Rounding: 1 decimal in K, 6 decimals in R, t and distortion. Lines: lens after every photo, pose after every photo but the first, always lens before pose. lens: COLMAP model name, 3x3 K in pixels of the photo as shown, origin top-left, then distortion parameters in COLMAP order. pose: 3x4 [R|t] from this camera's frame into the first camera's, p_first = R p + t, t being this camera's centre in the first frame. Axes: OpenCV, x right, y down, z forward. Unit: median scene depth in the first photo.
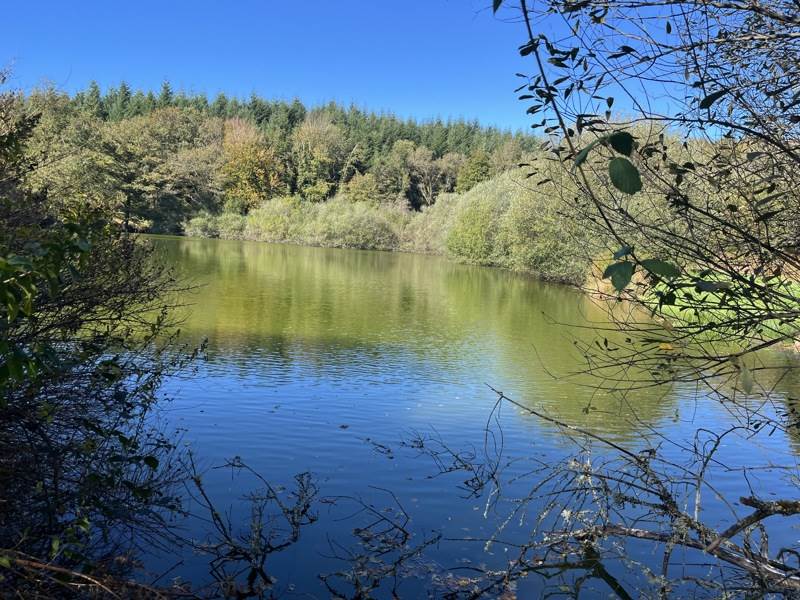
lens RADIAL K [[598.6, 0, 400.0], [0, 598.6, 300.0], [0, 0, 1]] dist [0.060070, -0.097498]
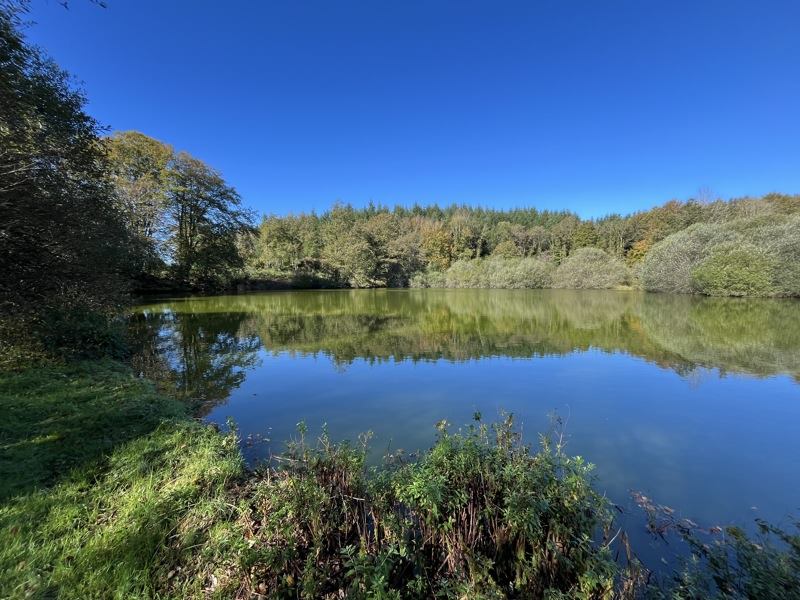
lens RADIAL K [[323.3, 0, 400.0], [0, 323.3, 300.0], [0, 0, 1]] dist [-0.000255, -0.000008]
pose [[0.985157, -0.059161, -0.161136, -0.220124], [0.051617, 0.997384, -0.050608, -0.026427], [0.163708, 0.041540, 0.985634, 0.114458]]
